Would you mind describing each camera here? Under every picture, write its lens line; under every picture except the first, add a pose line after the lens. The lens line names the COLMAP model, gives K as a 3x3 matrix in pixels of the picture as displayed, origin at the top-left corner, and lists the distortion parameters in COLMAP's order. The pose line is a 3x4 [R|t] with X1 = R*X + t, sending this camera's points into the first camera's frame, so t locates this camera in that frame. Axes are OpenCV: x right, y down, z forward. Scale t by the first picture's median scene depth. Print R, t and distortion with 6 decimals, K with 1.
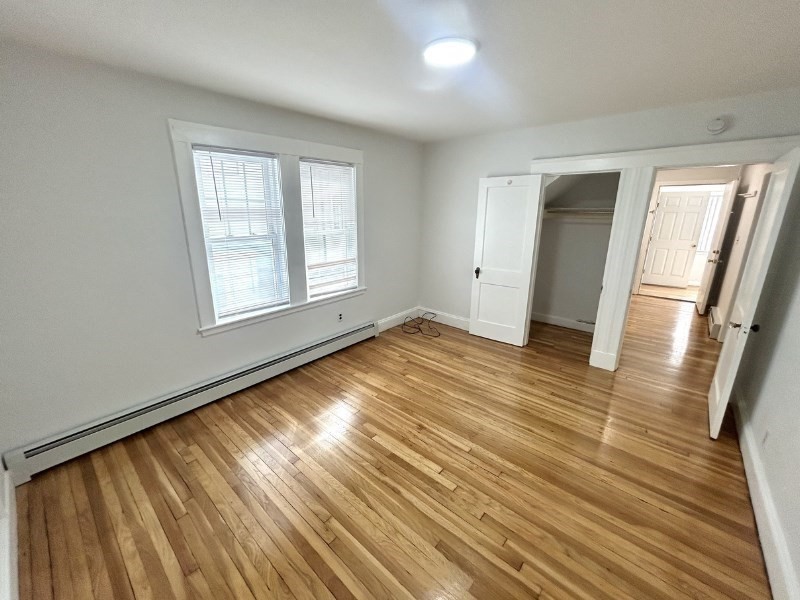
lens RADIAL K [[322.6, 0, 399.6], [0, 322.6, 298.4], [0, 0, 1]] dist [0.001391, -0.000043]
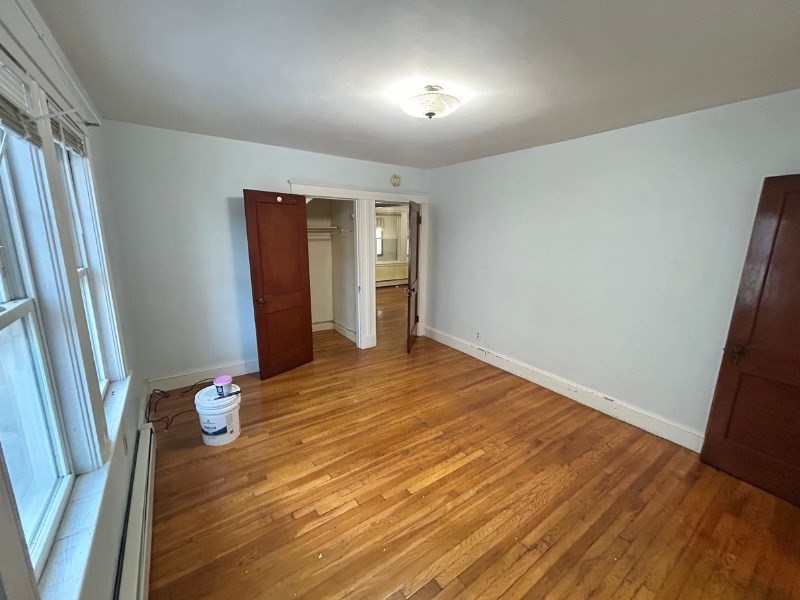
lens RADIAL K [[322.6, 0, 399.6], [0, 322.6, 298.4], [0, 0, 1]] dist [0.001391, -0.000043]
pose [[0.243023, -0.205948, 0.947906, -0.678723], [0.246331, 0.958271, 0.145045, -0.167234], [-0.938222, 0.198249, 0.283613, 0.580013]]
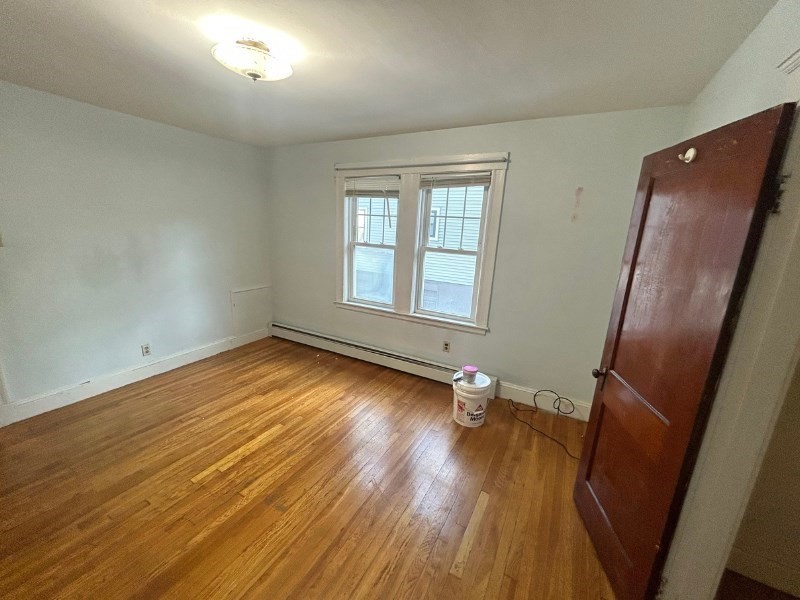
lens RADIAL K [[322.6, 0, 399.6], [0, 322.6, 298.4], [0, 0, 1]] dist [0.001391, -0.000043]
pose [[0.206264, 0.224820, -0.952319, 0.807980], [-0.302054, 0.940345, 0.156571, -0.224704], [0.930709, 0.255357, 0.261867, 0.835161]]
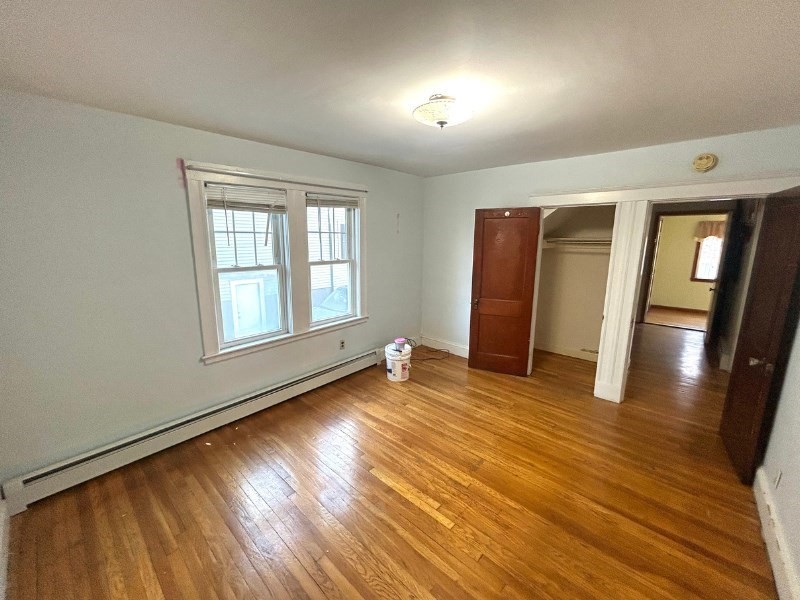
lens RADIAL K [[324.9, 0, 398.4], [0, 324.9, 294.7], [0, 0, 1]] dist [0.002849, -0.000004]
pose [[0.999660, 0.001405, -0.026043, 0.023772], [-0.003756, 0.995894, -0.090451, -0.009706], [0.025809, 0.090518, 0.995560, -0.025145]]
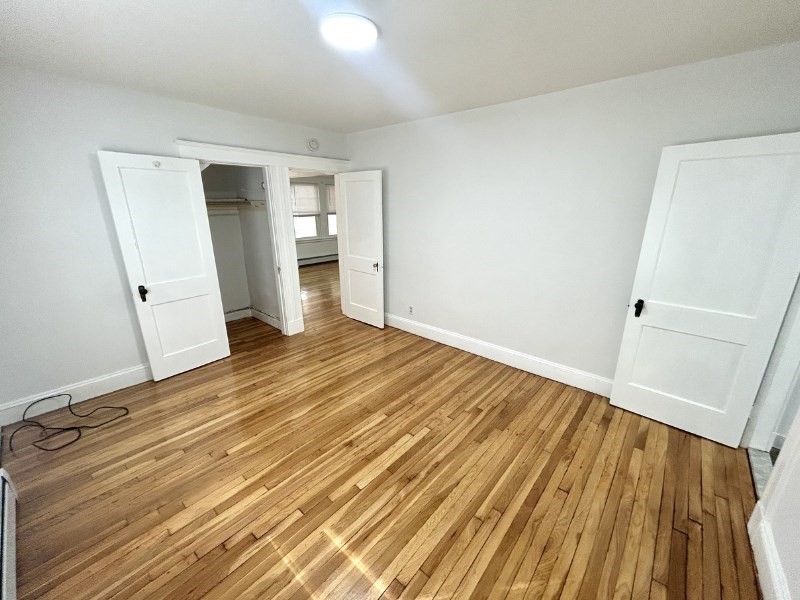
lens RADIAL K [[322.6, 0, 399.6], [0, 322.6, 298.4], [0, 0, 1]] dist [0.001391, -0.000043]
pose [[0.003059, -0.289135, 0.957283, -0.605735], [0.264452, 0.923441, 0.278068, -0.169673], [-0.964394, 0.252305, 0.079287, 0.615964]]
